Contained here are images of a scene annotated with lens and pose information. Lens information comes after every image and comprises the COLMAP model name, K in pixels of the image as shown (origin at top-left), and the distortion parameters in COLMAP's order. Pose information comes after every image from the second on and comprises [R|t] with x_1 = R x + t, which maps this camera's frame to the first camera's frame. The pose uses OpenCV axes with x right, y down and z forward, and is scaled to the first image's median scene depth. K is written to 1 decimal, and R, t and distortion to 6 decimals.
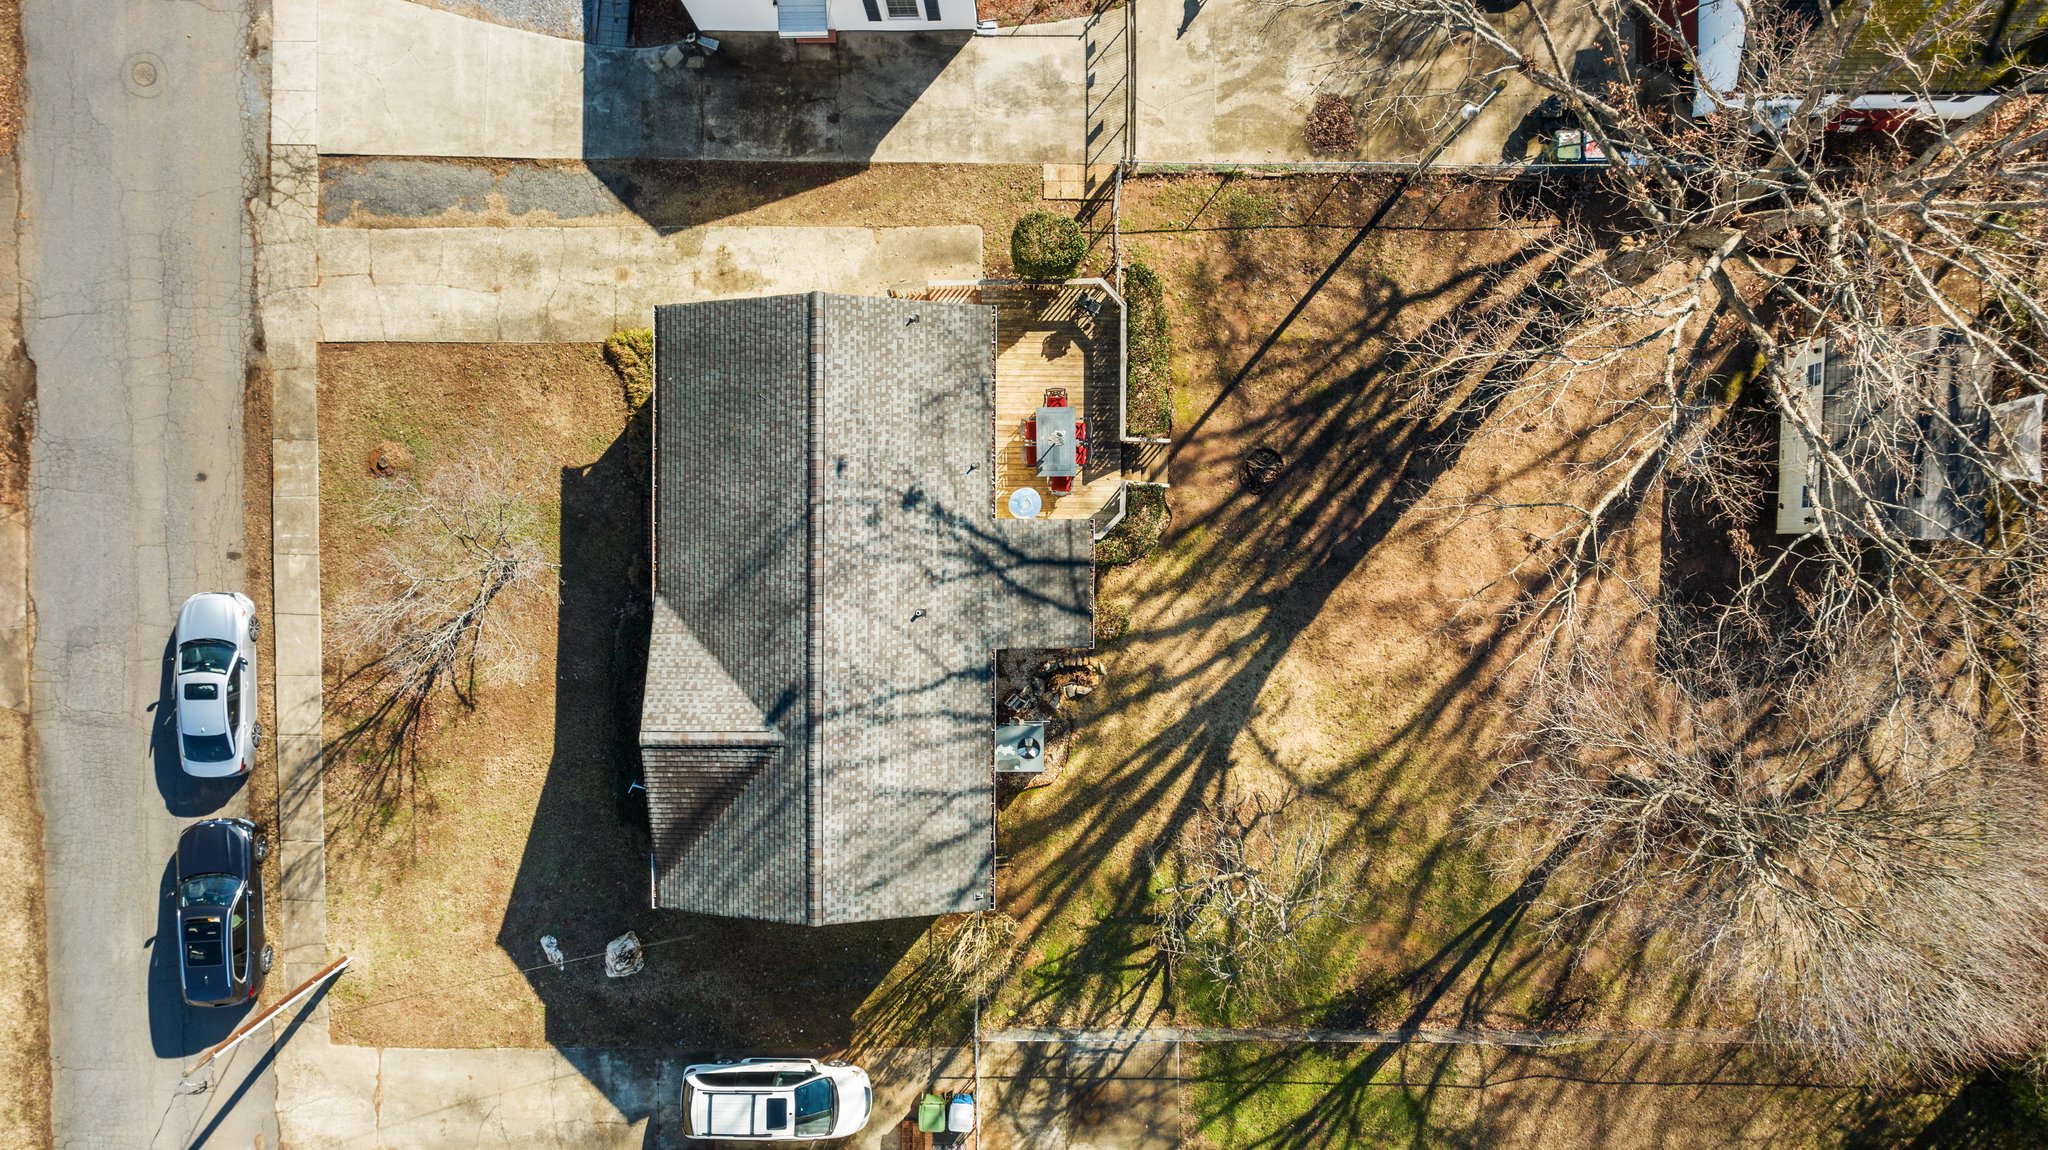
lens RADIAL K [[1441.2, 0, 1024.0], [0, 1441.2, 575.0], [0, 0, 1]] dist [-0.017831, 0.003303]
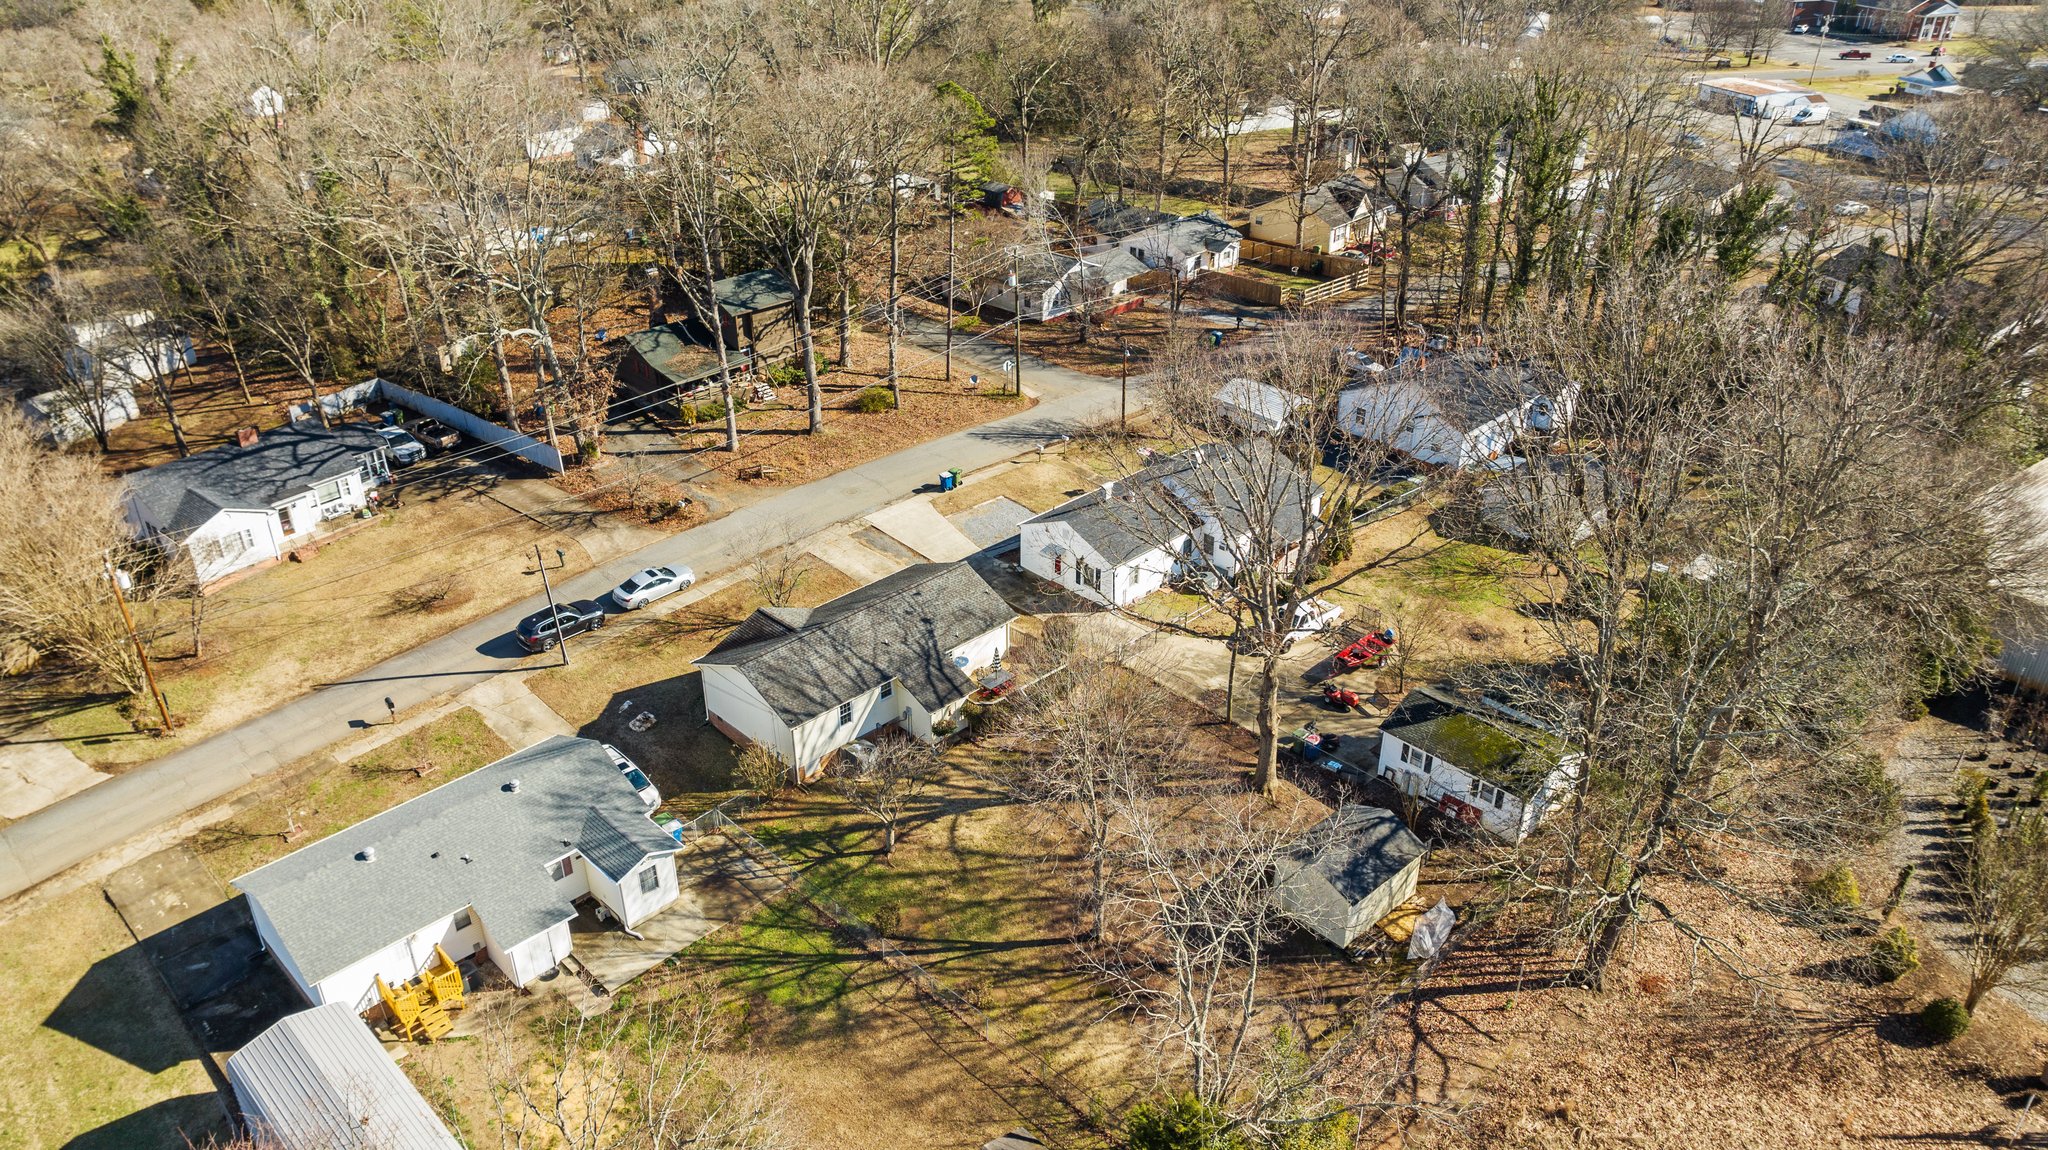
lens RADIAL K [[1420.9, 0, 1093.4], [0, 1420.9, 568.9], [0, 0, 1]] dist [-0.002081, 0.000536]
pose [[0.734211, 0.340652, -0.587274, 1.181321], [-0.678441, 0.335599, -0.653522, 1.013715], [-0.025535, 0.878254, 0.477512, -0.081017]]
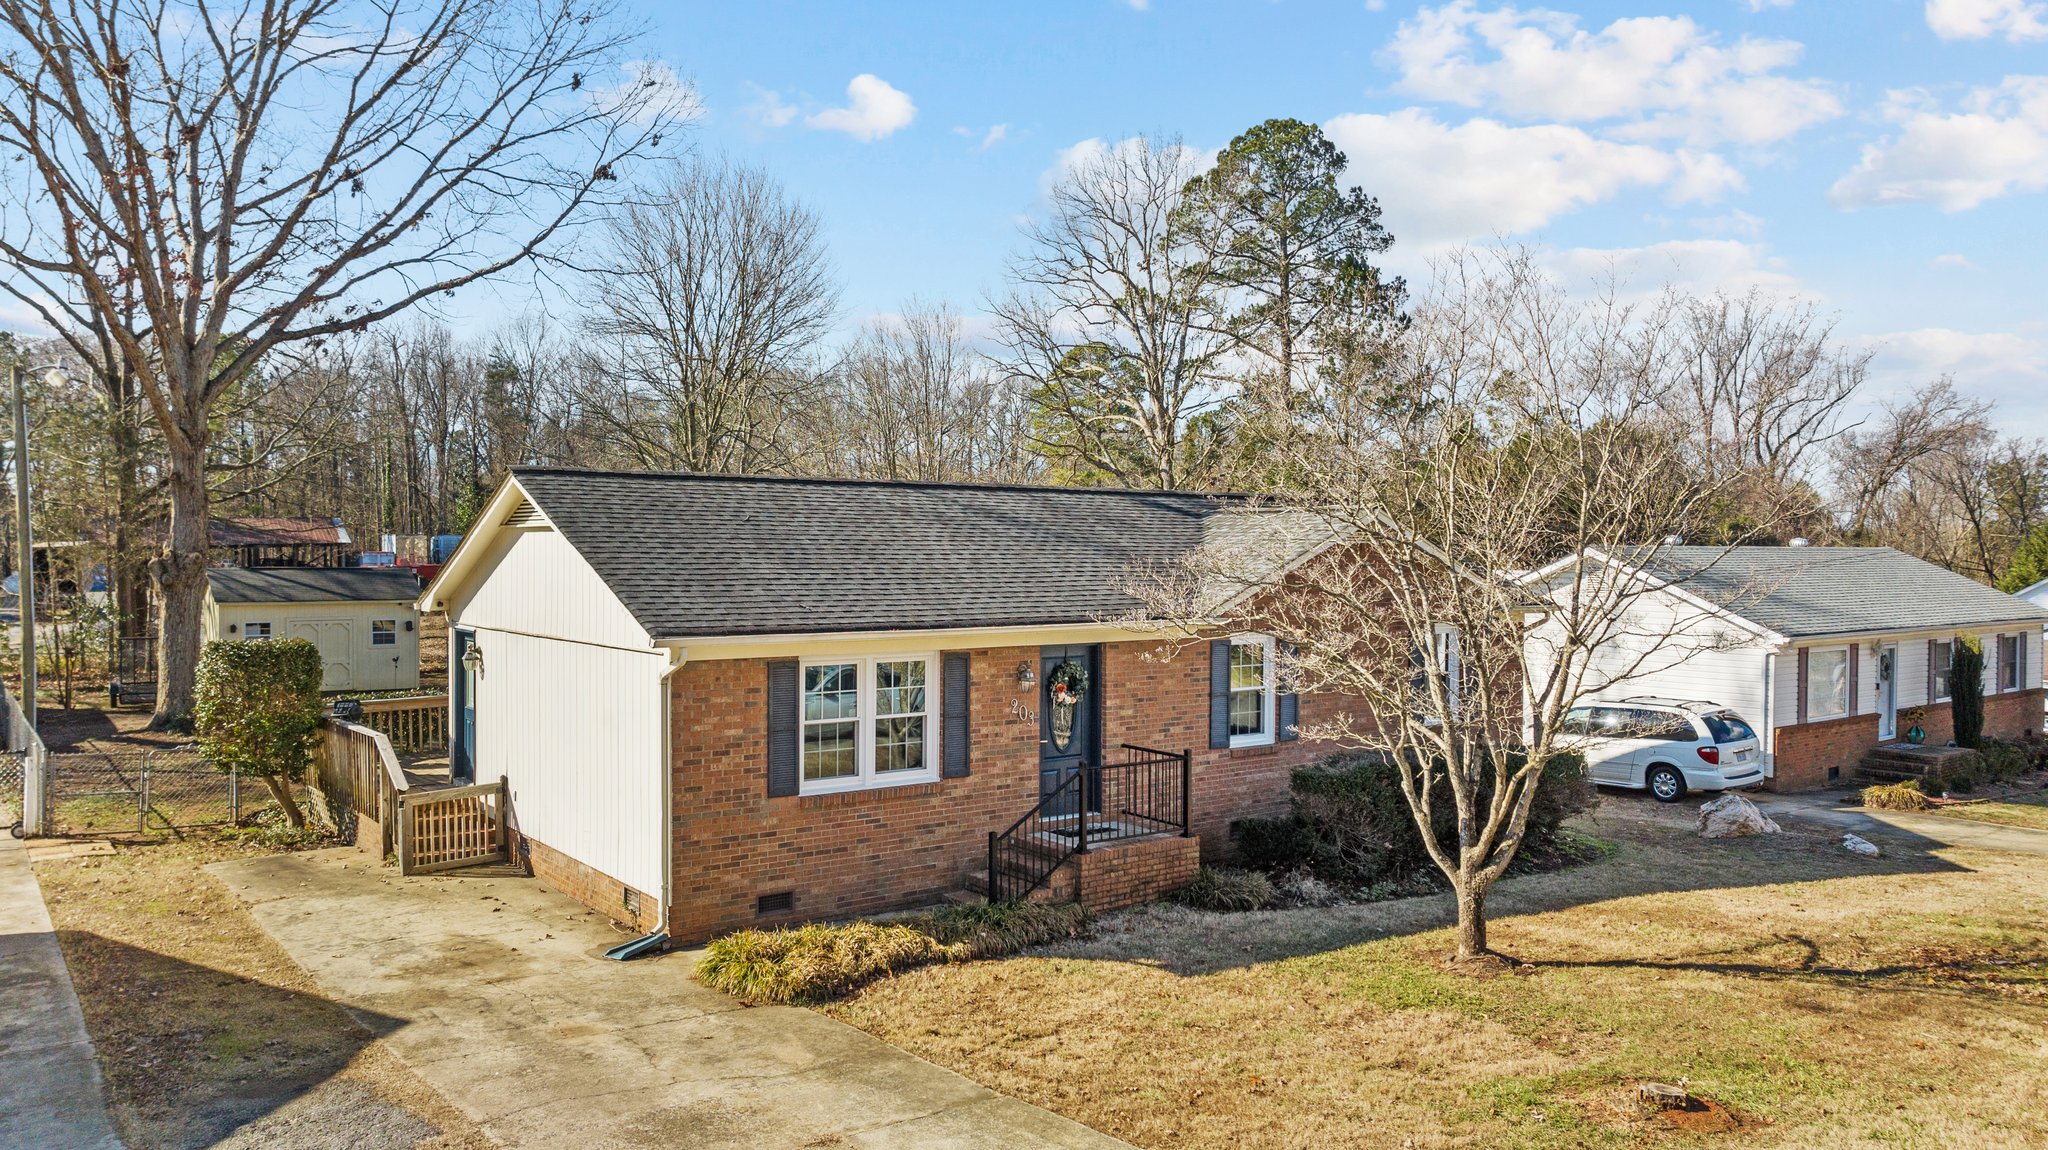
lens RADIAL K [[1487.7, 0, 1024.0], [0, 1487.7, 575.0], [0, 0, 1]] dist [-0.030961, -0.001630]
pose [[-0.611902, -0.039281, 0.789957, -0.567011], [0.790802, -0.012152, 0.611952, -0.317834], [-0.014438, 0.999154, 0.038500, 0.881889]]
